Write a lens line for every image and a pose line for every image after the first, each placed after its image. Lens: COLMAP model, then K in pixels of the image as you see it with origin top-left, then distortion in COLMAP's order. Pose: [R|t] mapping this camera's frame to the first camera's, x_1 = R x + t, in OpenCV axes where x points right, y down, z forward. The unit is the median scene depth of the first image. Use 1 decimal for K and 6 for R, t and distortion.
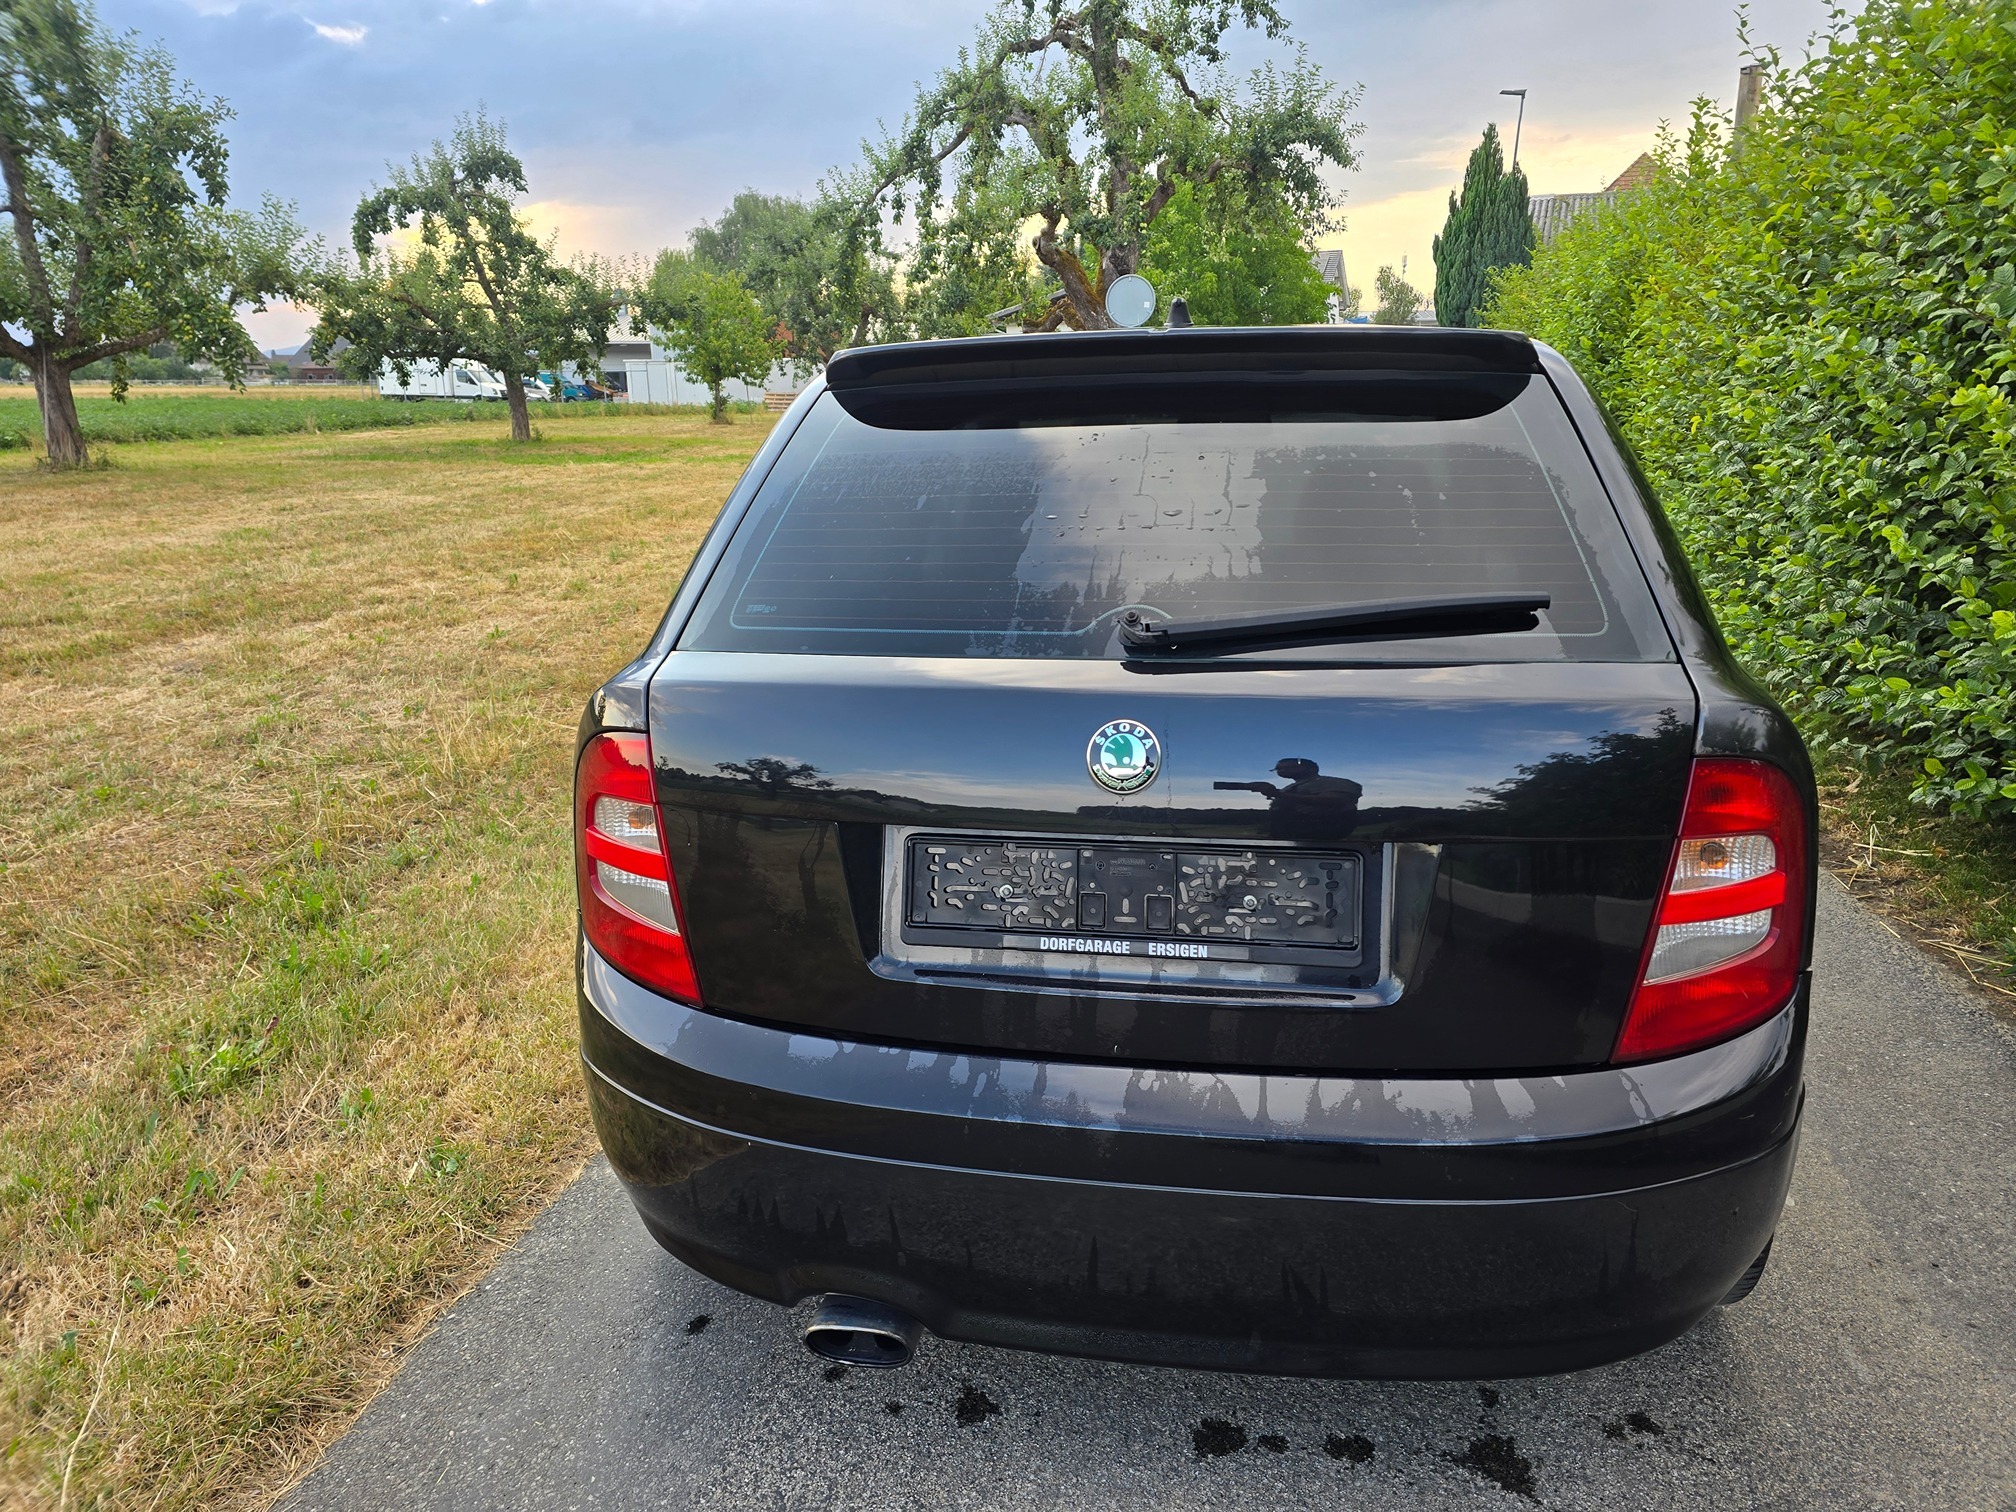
lens RADIAL K [[1391.2, 0, 1014.2], [0, 1391.2, 770.9], [0, 0, 1]] dist [0.053026, -0.051717]
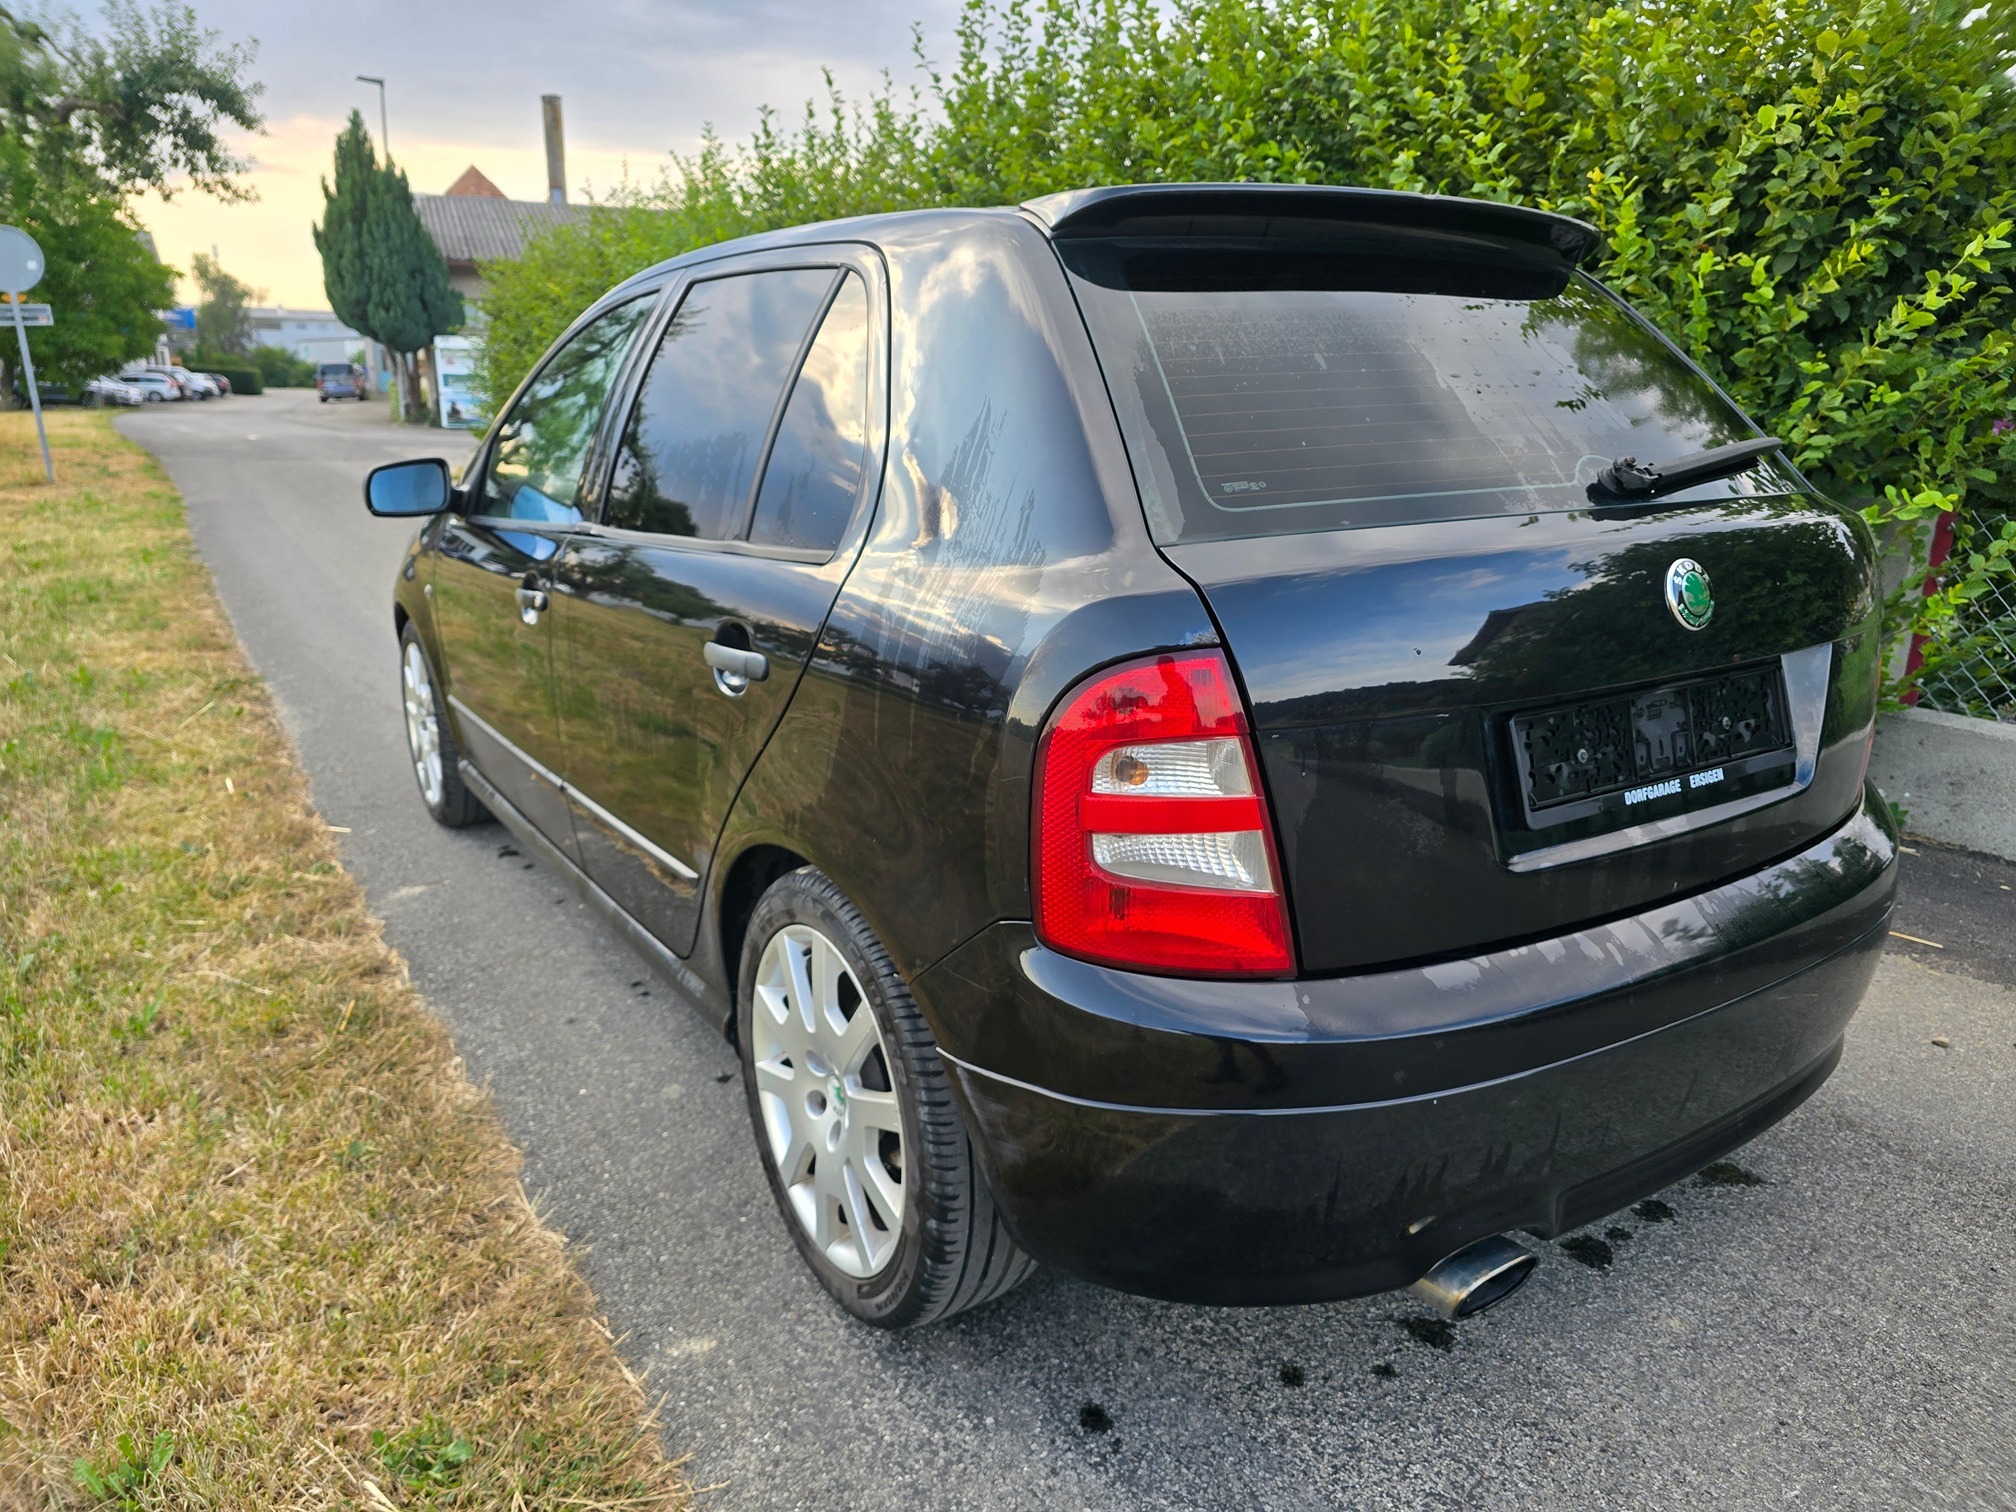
lens RADIAL K [[1391.2, 0, 1014.2], [0, 1391.2, 770.9], [0, 0, 1]] dist [0.053026, -0.051717]
pose [[0.716228, -0.164287, 0.678253, -0.086756], [0.169849, 0.983707, 0.058915, -0.002356], [-0.676882, 0.073004, 0.732463, 0.050757]]
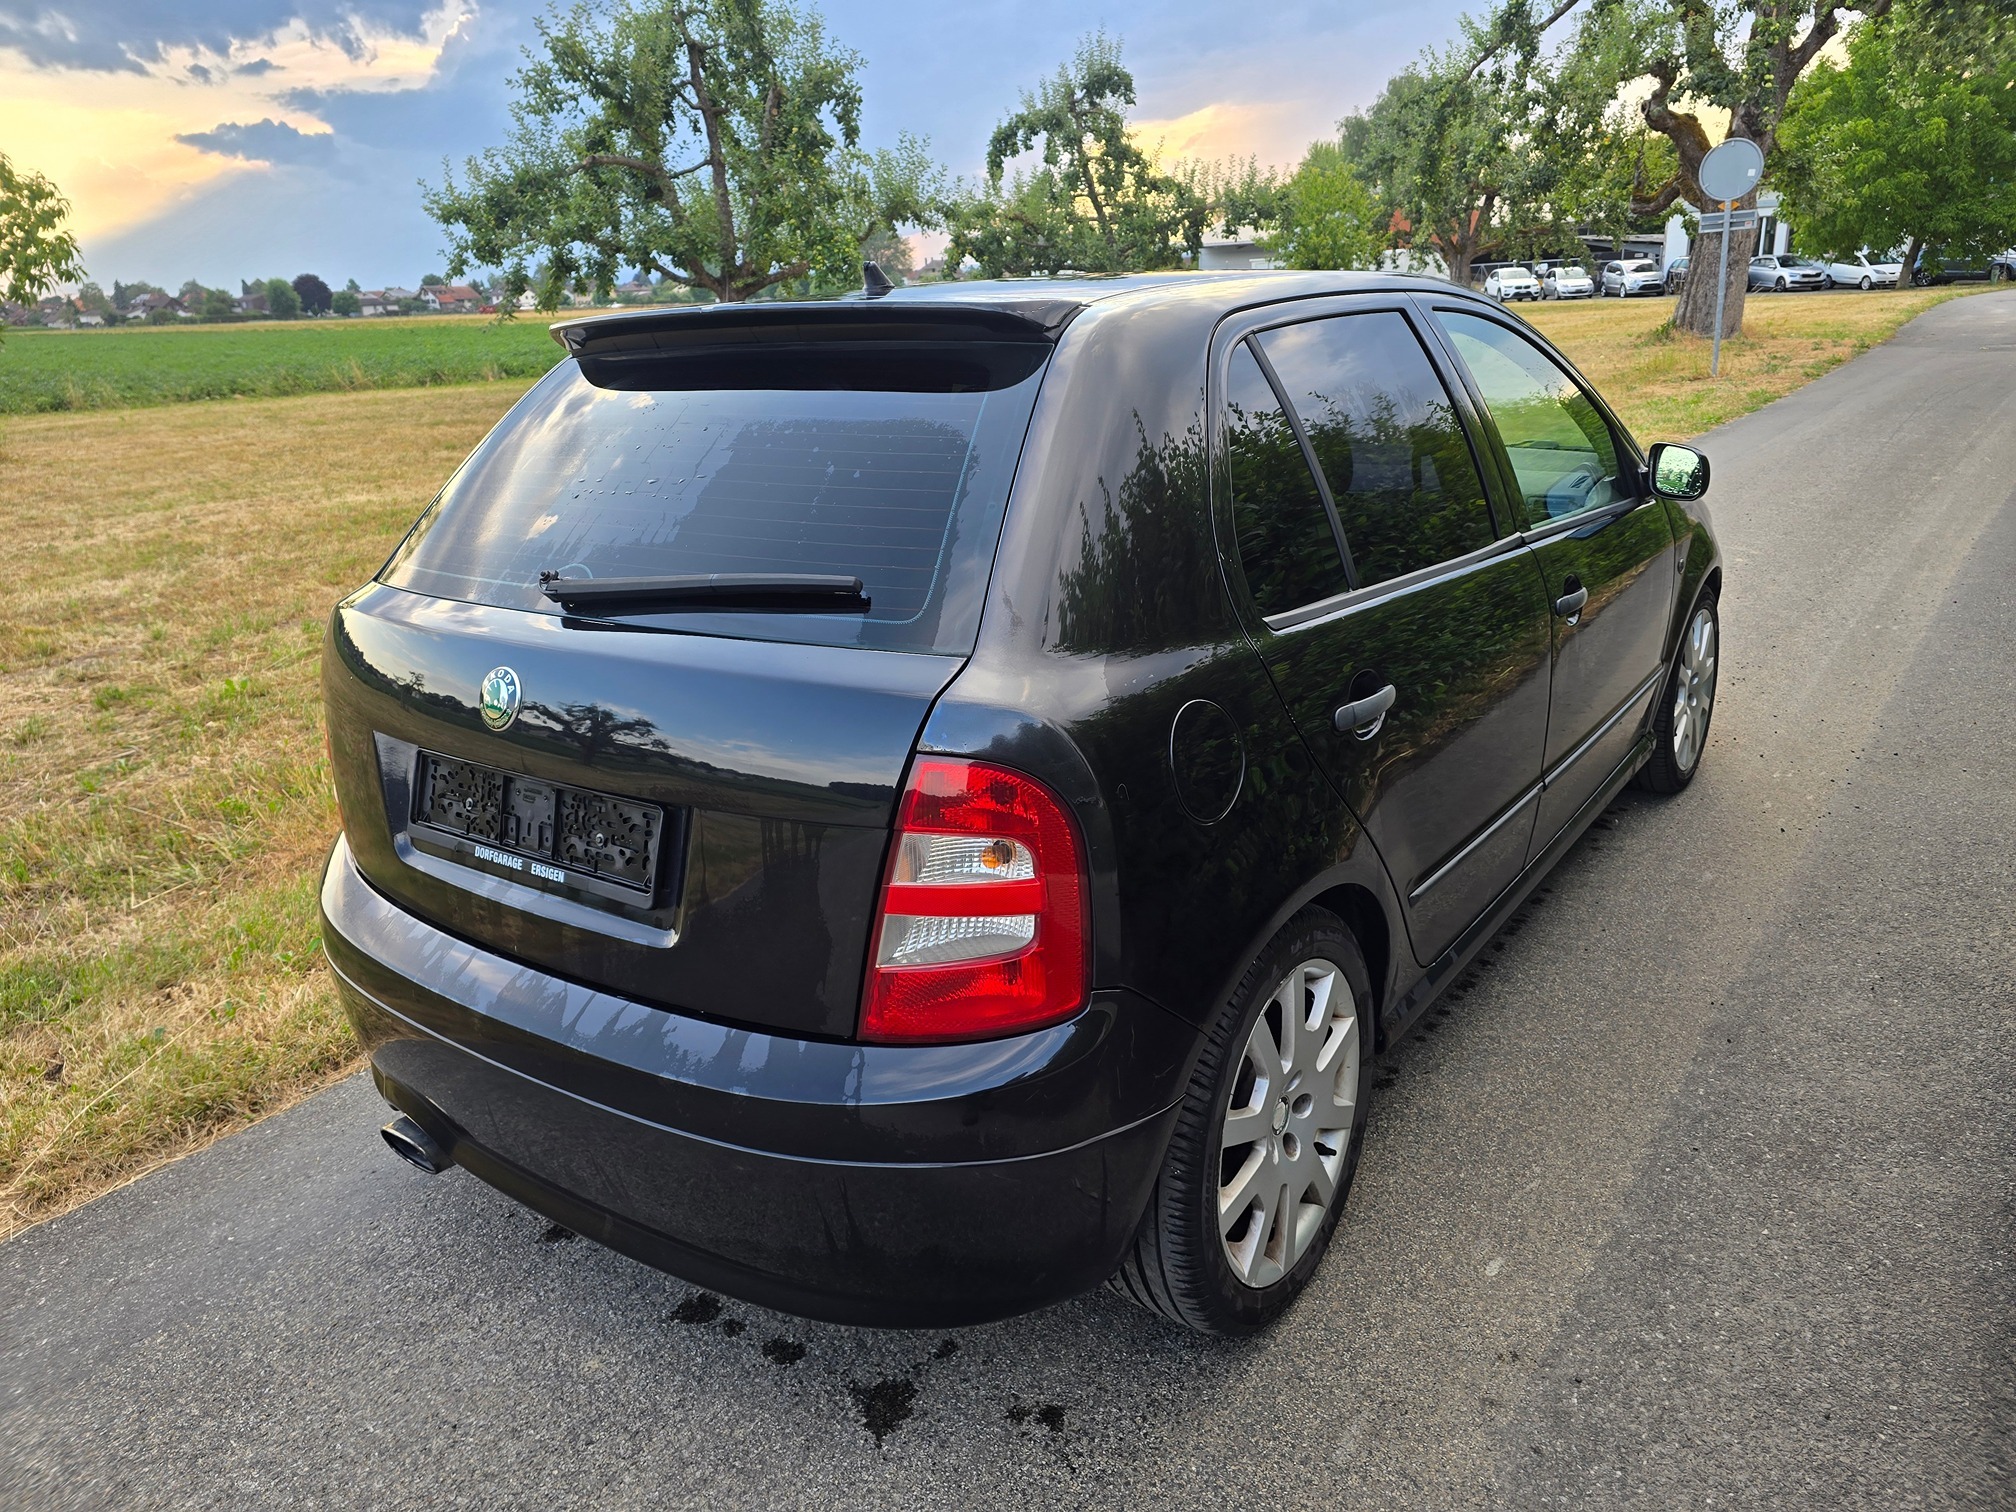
lens RADIAL K [[1384.2, 0, 1025.5], [0, 1384.2, 745.3], [0, 0, 1]] dist [0.060129, -0.057539]
pose [[0.896850, 0.105211, -0.429641, 0.084468], [-0.081318, 0.993963, 0.073657, -0.007971], [0.434796, -0.031122, 0.899991, 0.012985]]
